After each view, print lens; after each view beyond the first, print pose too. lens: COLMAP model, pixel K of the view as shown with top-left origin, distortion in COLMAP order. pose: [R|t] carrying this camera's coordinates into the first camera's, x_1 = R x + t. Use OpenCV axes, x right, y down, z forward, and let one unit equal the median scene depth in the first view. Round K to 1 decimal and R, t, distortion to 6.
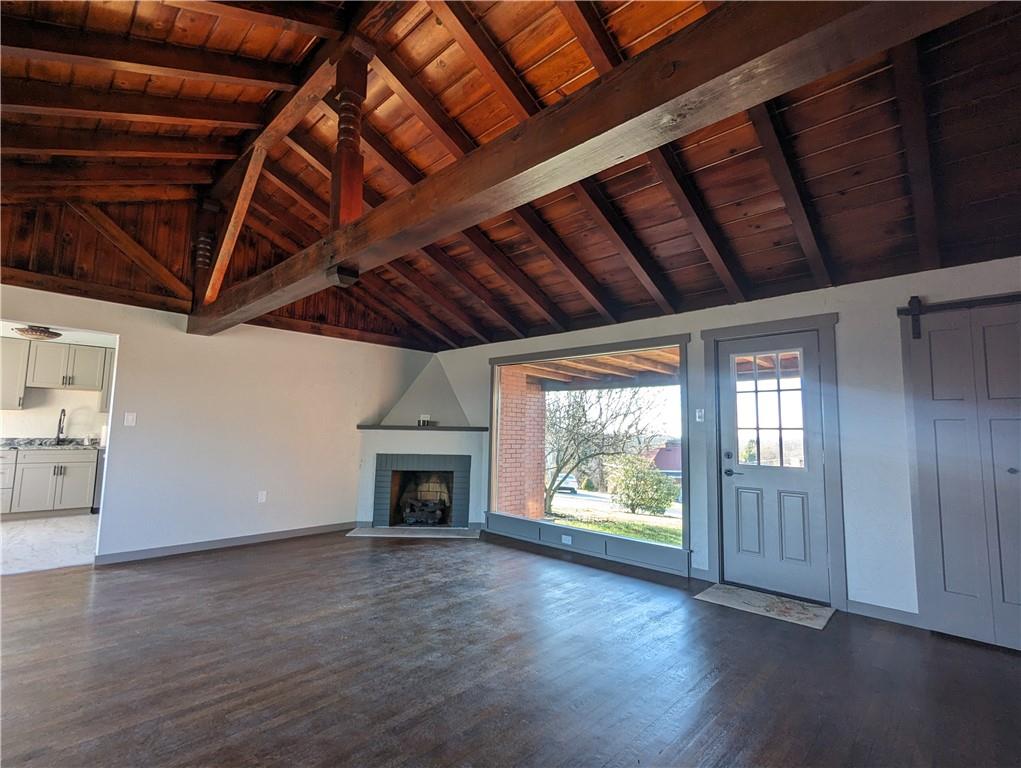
lens RADIAL K [[488.0, 0, 515.9], [0, 488.0, 384.6], [0, 0, 1]] dist [-0.001556, -0.001904]
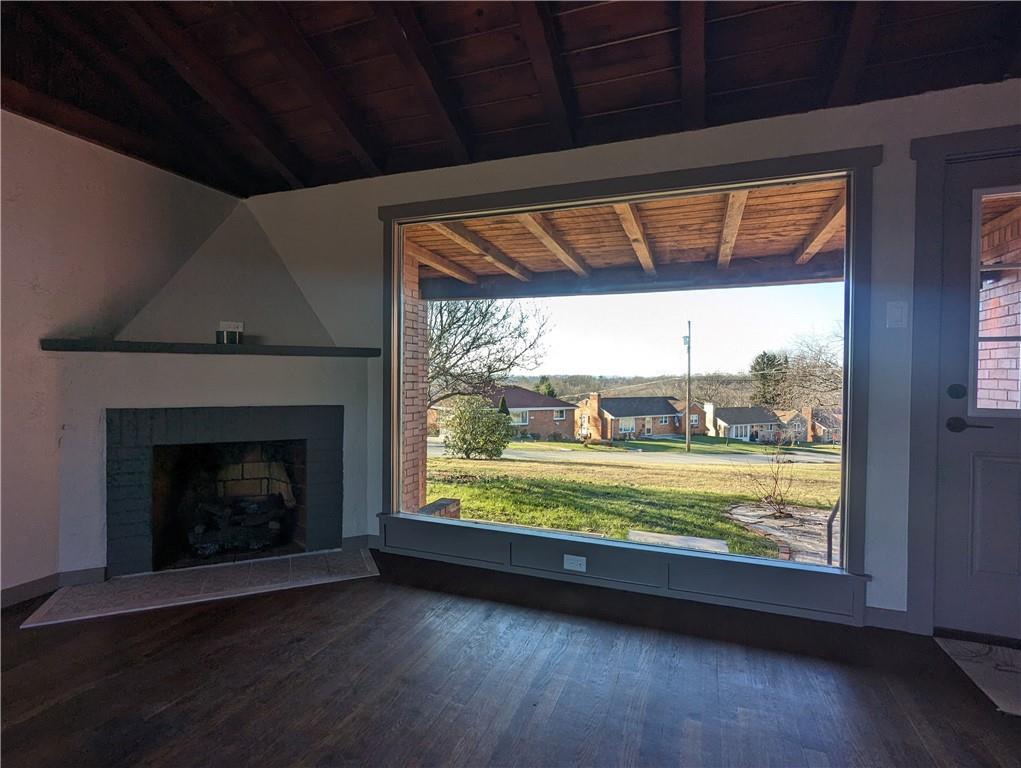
lens RADIAL K [[488.0, 0, 504.6], [0, 488.0, 384.2], [0, 0, 1]] dist [-0.001556, -0.001904]
pose [[0.918776, -0.020281, 0.394259, -0.135293], [-0.028275, 0.992734, 0.116958, 0.061244], [-0.393766, -0.118606, 0.911527, 0.484598]]
